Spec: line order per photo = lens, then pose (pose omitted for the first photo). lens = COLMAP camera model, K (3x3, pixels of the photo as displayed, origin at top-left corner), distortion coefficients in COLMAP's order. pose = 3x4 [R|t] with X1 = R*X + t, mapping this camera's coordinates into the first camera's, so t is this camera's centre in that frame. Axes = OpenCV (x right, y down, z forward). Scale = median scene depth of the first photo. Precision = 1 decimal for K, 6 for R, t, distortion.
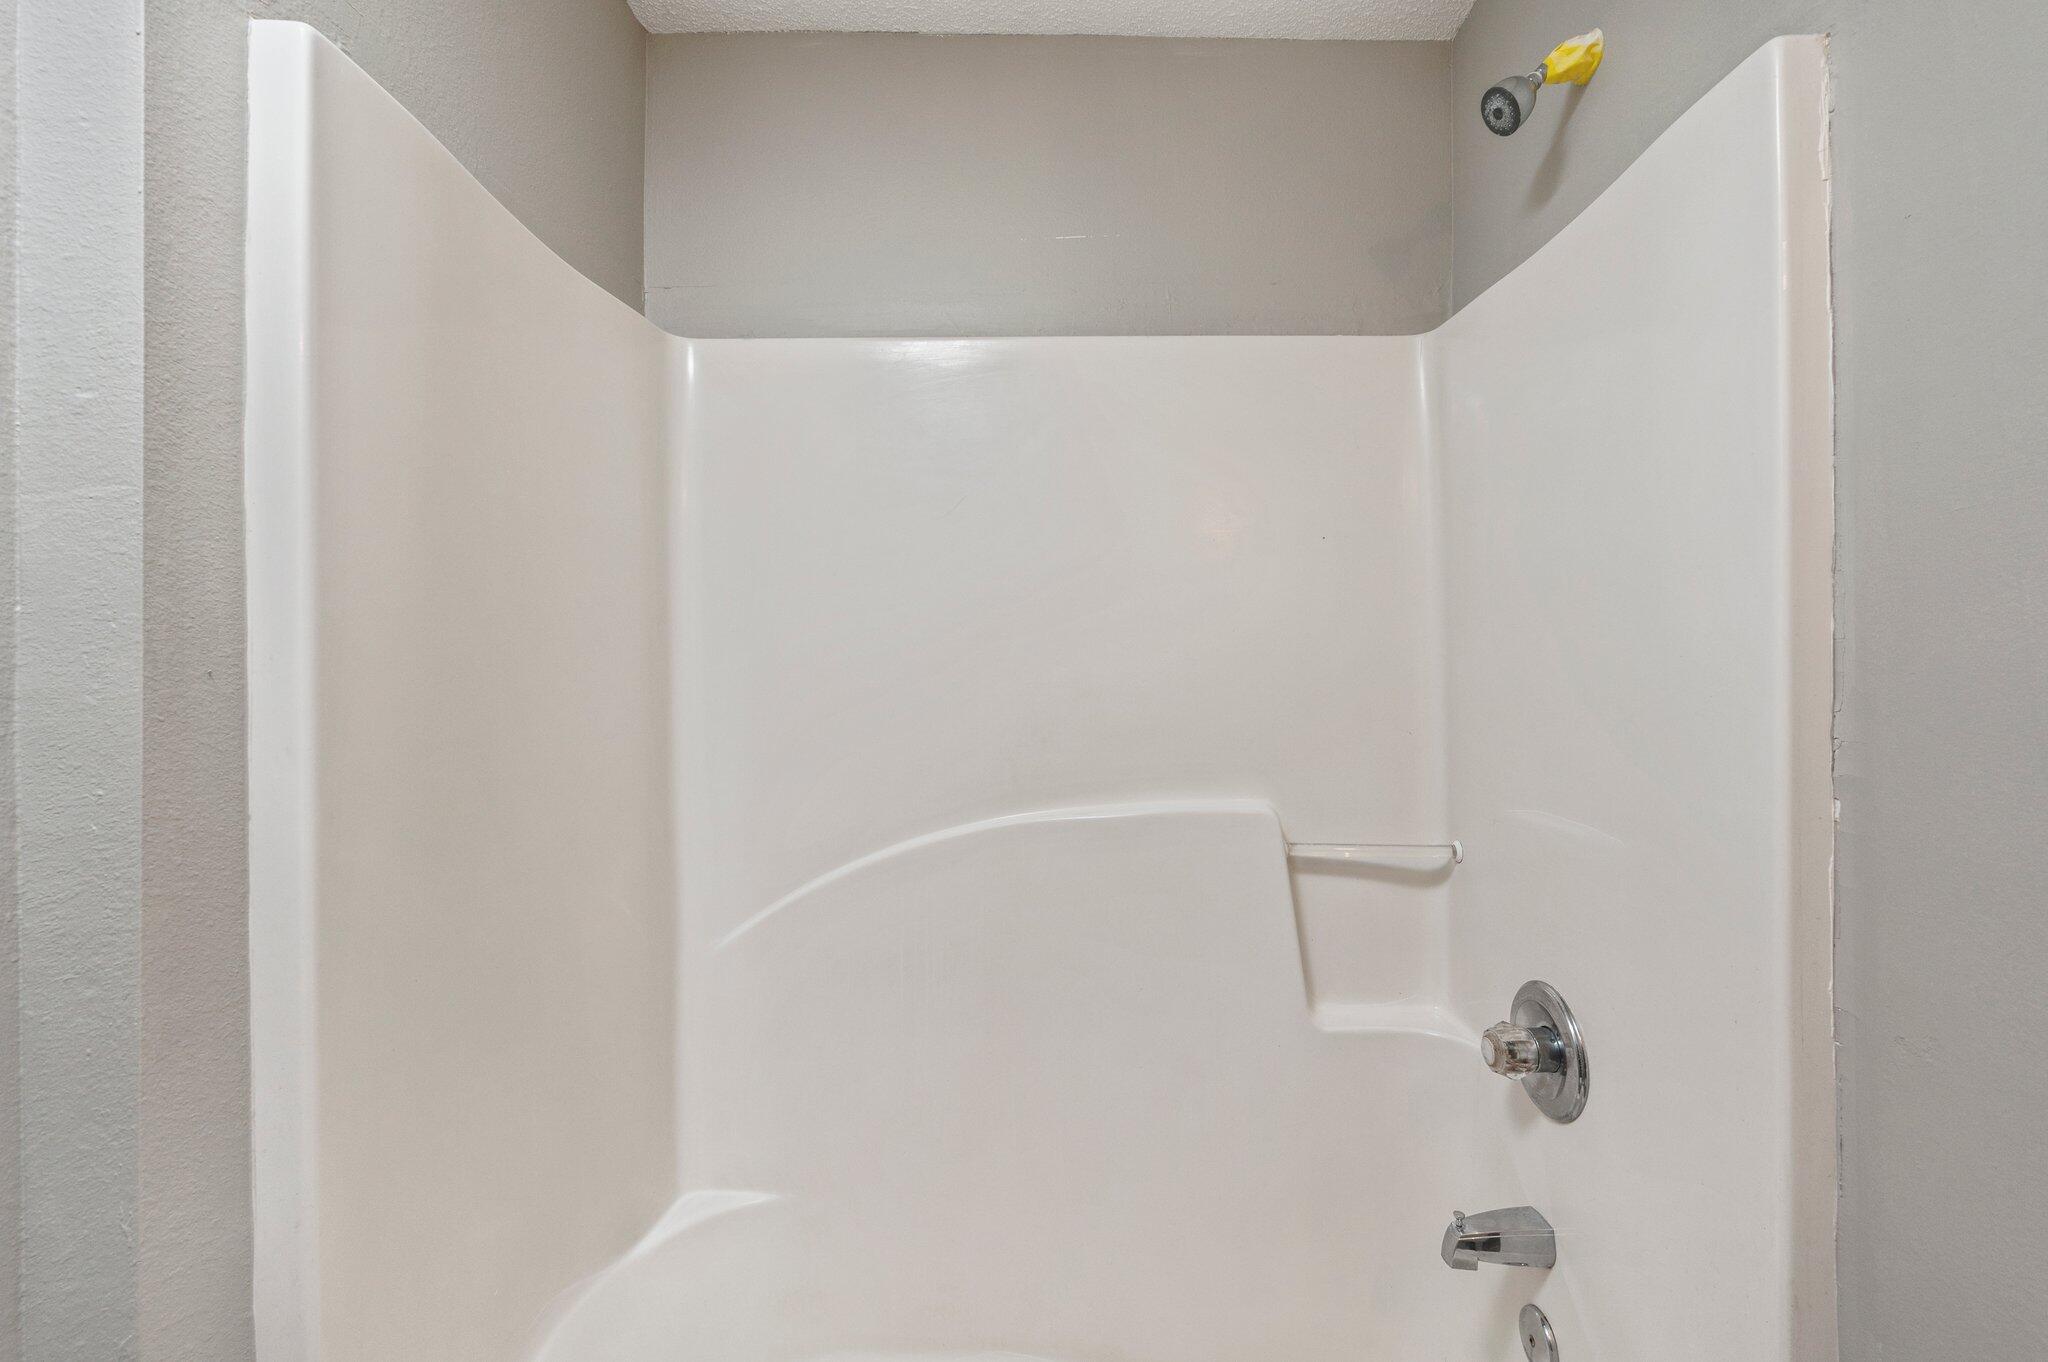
lens RADIAL K [[823.3, 0, 1027.8], [0, 823.3, 677.3], [0, 0, 1]] dist [-0.003701, 0.000075]
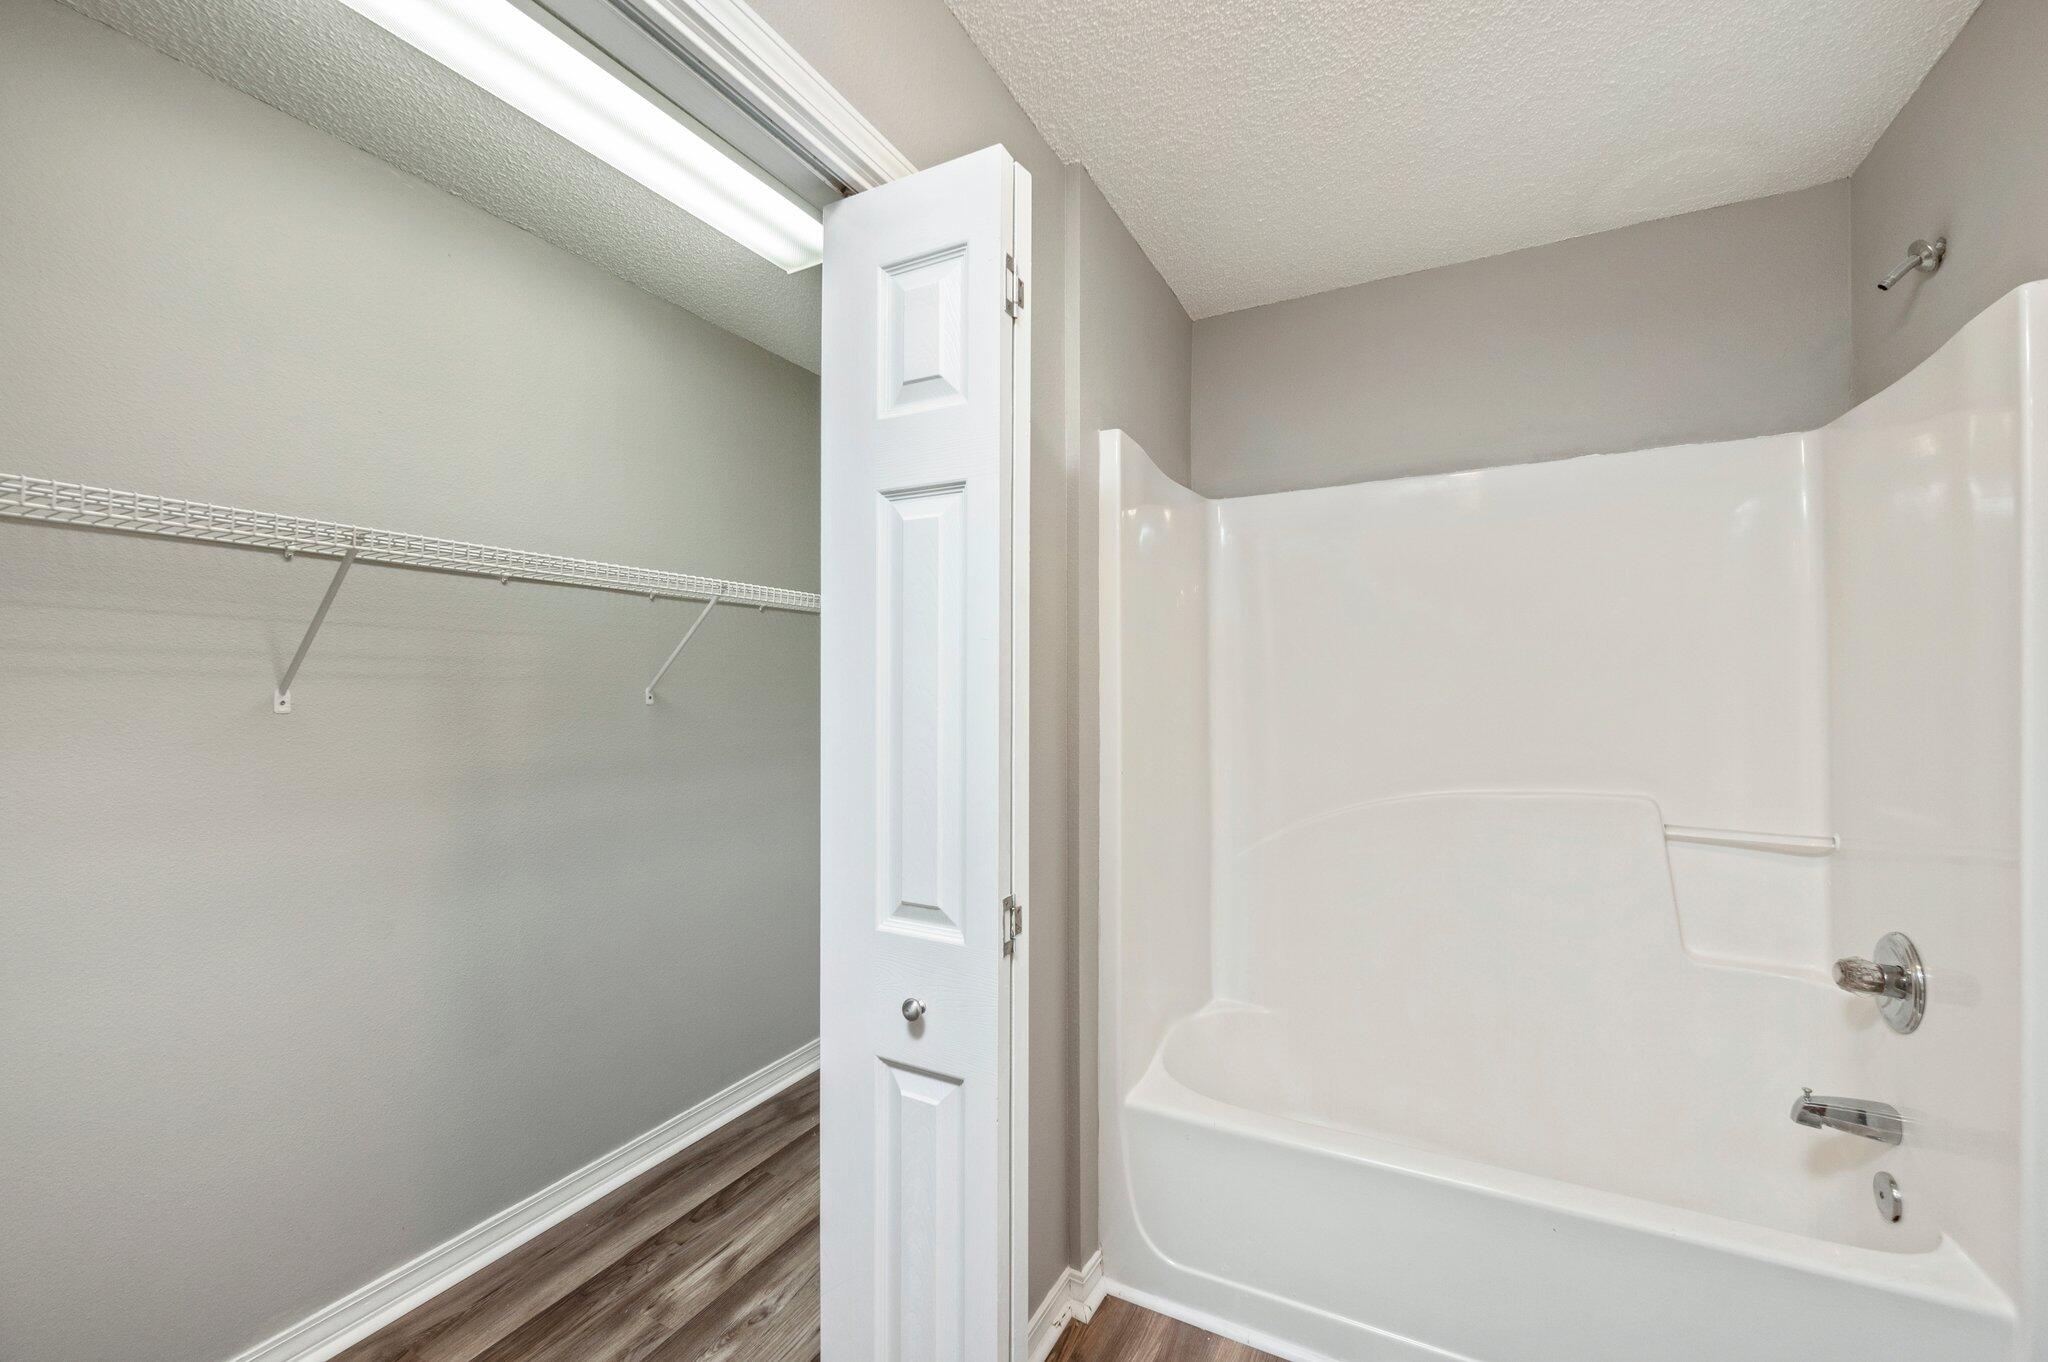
lens RADIAL K [[823.3, 0, 966.9], [0, 823.3, 686.2], [0, 0, 1]] dist [-0.003701, 0.000075]
pose [[0.877268, 0.003707, -0.479987, -0.058236], [-0.015726, 0.999655, -0.021022, 0.021496], [0.479743, 0.025990, 0.877024, -0.898562]]
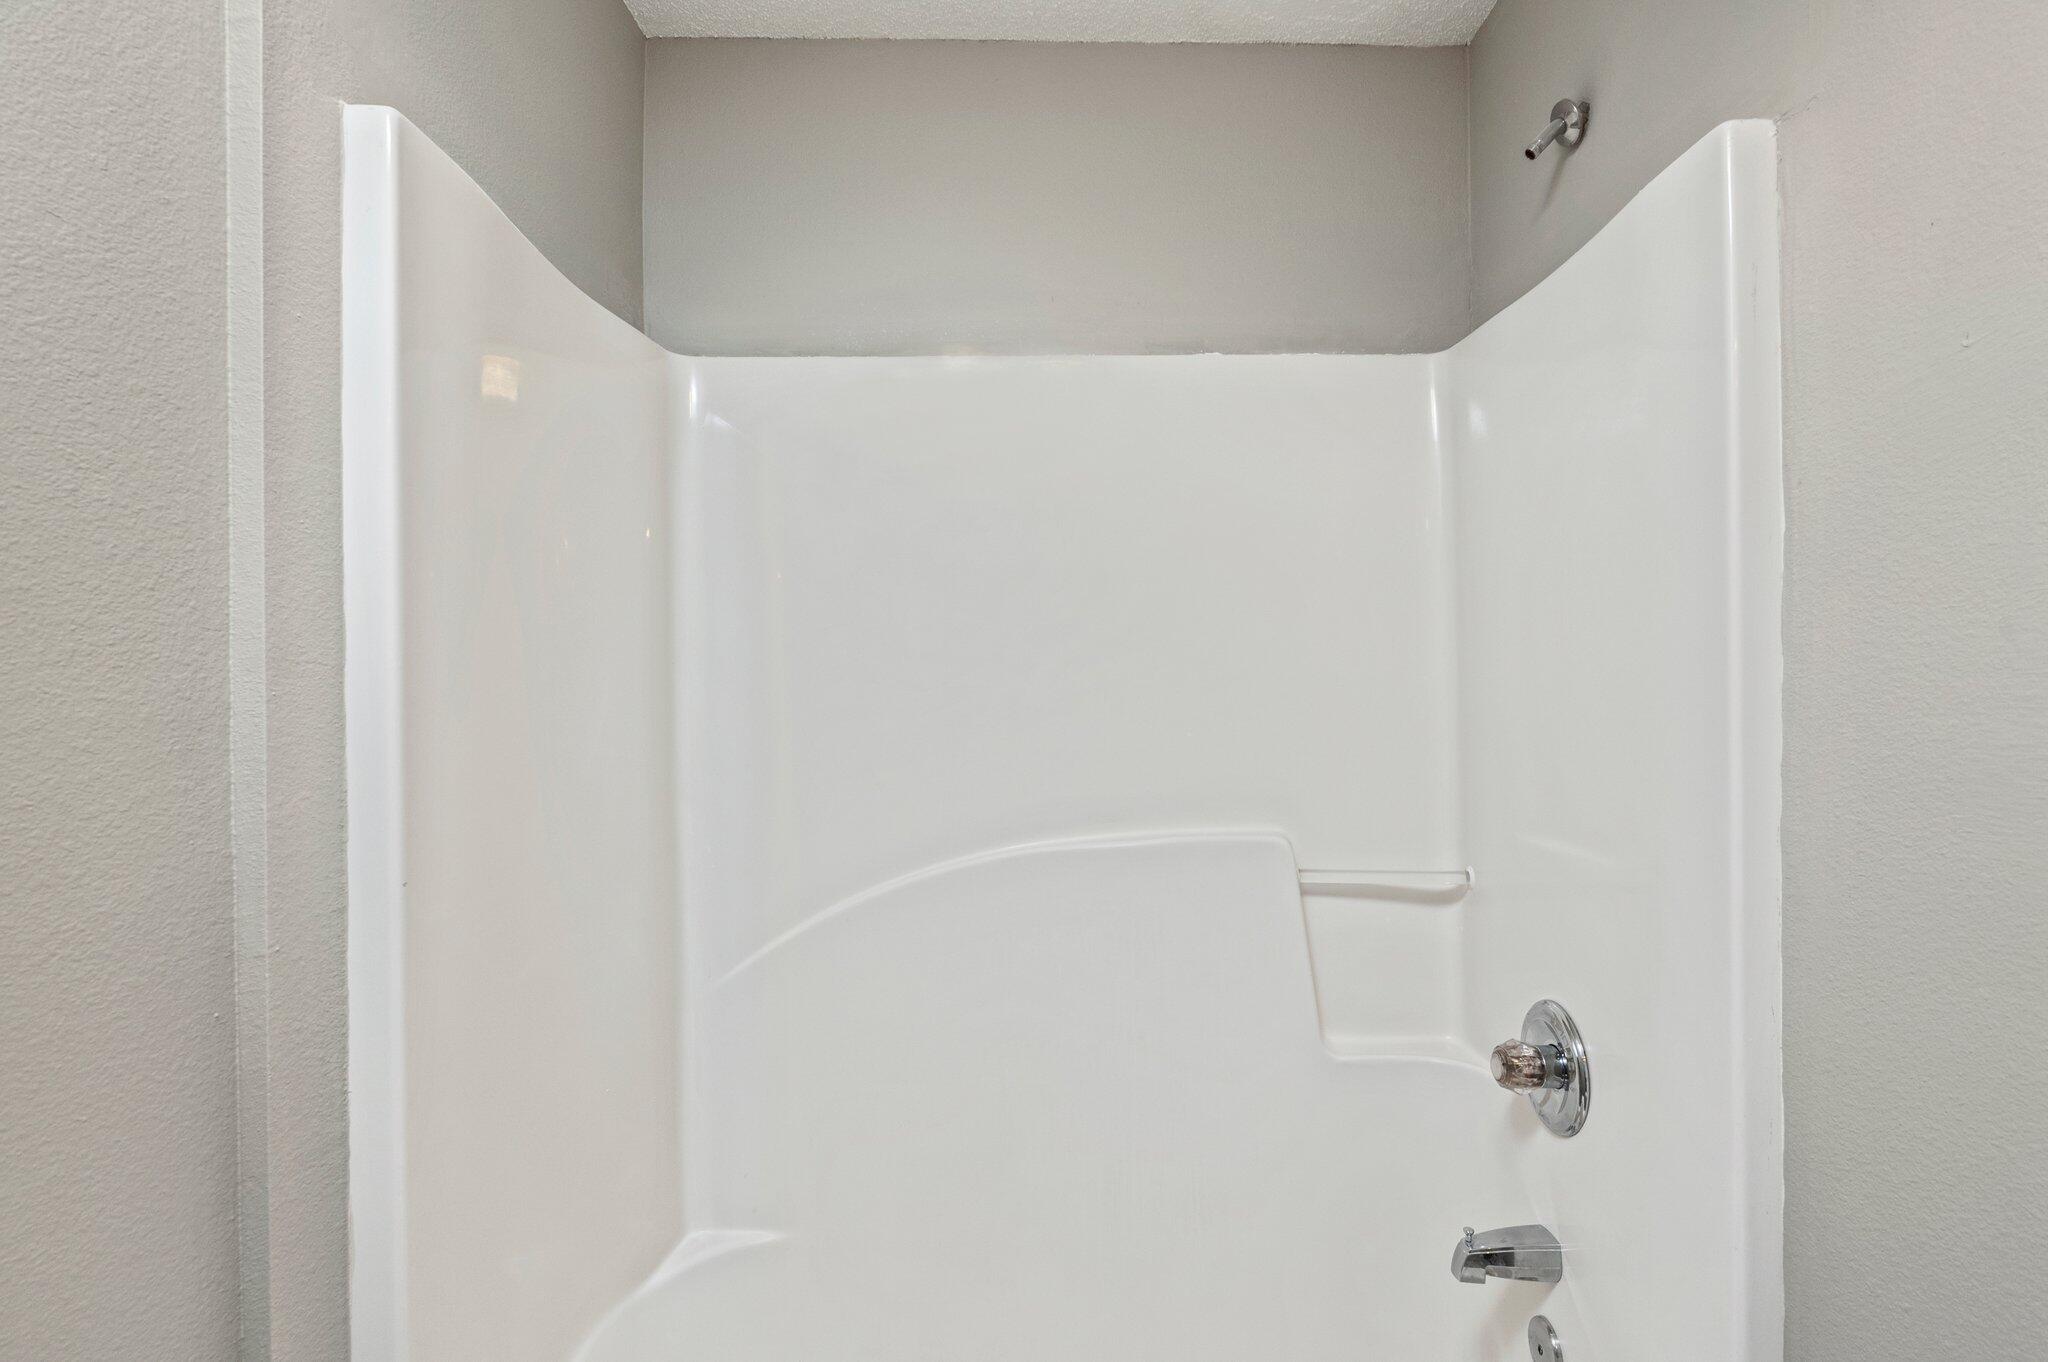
lens RADIAL K [[953.4, 0, 1038.1], [0, 953.4, 686.6], [0, 0, 1]] dist [-0.014083, 0.000026]
pose [[0.999681, -0.003164, 0.025060, -0.034287], [0.003523, 0.999892, -0.014280, -0.004694], [-0.025012, 0.014364, 0.999584, -0.166031]]
